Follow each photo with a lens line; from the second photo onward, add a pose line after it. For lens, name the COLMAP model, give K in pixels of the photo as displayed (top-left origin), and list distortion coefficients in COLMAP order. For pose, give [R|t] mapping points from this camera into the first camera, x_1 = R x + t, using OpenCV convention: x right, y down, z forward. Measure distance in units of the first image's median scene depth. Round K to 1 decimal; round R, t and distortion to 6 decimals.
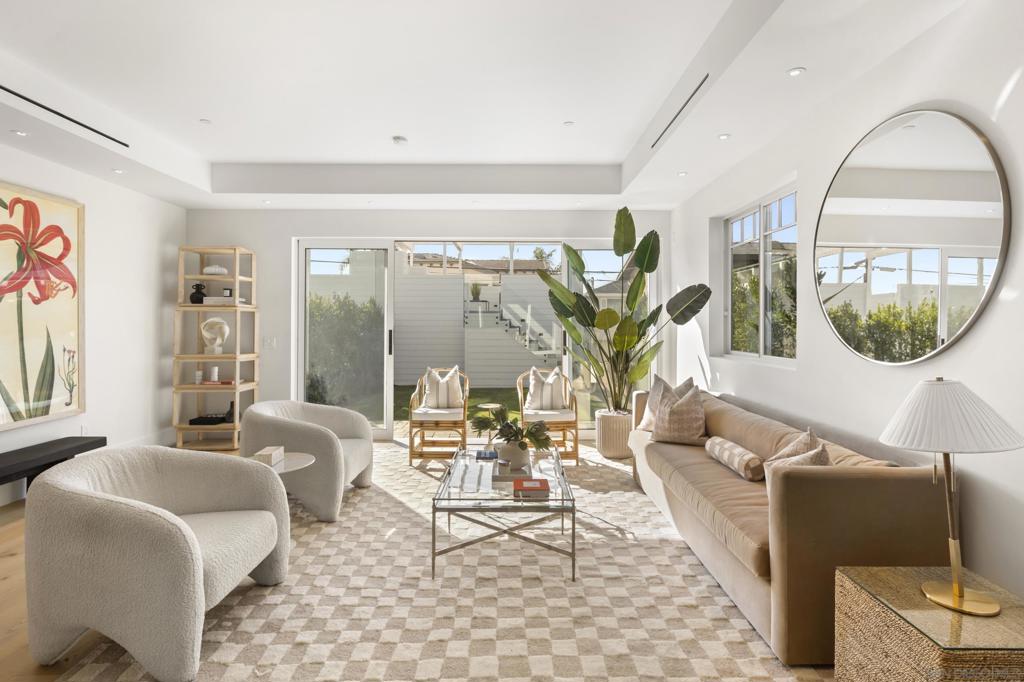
lens RADIAL K [[507.6, 0, 515.2], [0, 507.6, 324.5], [0, 0, 1]] dist [-0.001330, -0.001169]
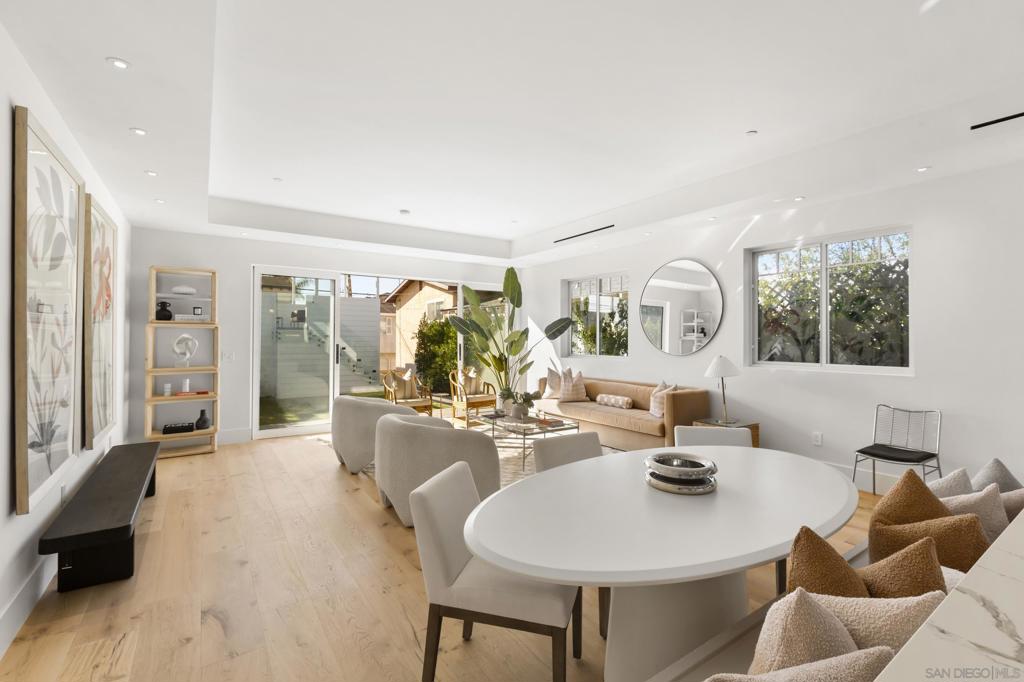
lens RADIAL K [[455.4, 0, 512.0], [0, 455.4, 341.0], [0, 0, 1]] dist [-0.001217, -0.000382]
pose [[0.828329, -0.002778, 0.560235, -0.672717], [0.001012, 0.999993, 0.003463, -0.000602], [-0.560241, -0.002301, 0.828326, -0.236260]]
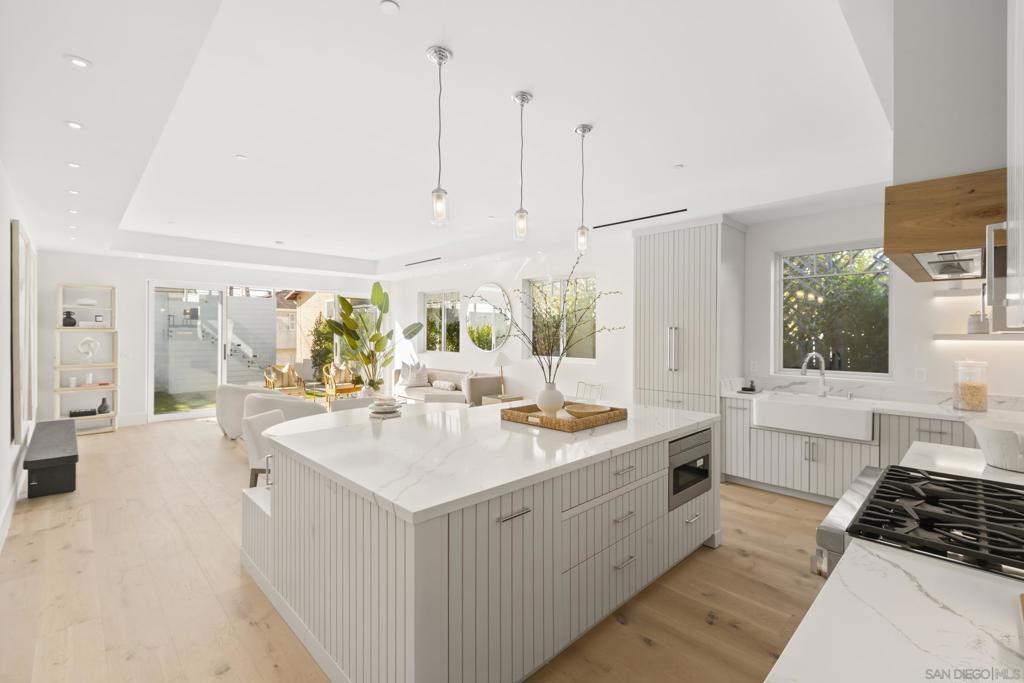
lens RADIAL K [[461.5, 0, 515.7], [0, 461.5, 336.7], [0, 0, 1]] dist [-0.000433, -0.000072]
pose [[0.720606, -0.005797, 0.693321, -0.750772], [0.000218, 0.999967, 0.008133, -0.028553], [-0.693345, -0.005710, 0.720583, -0.806923]]
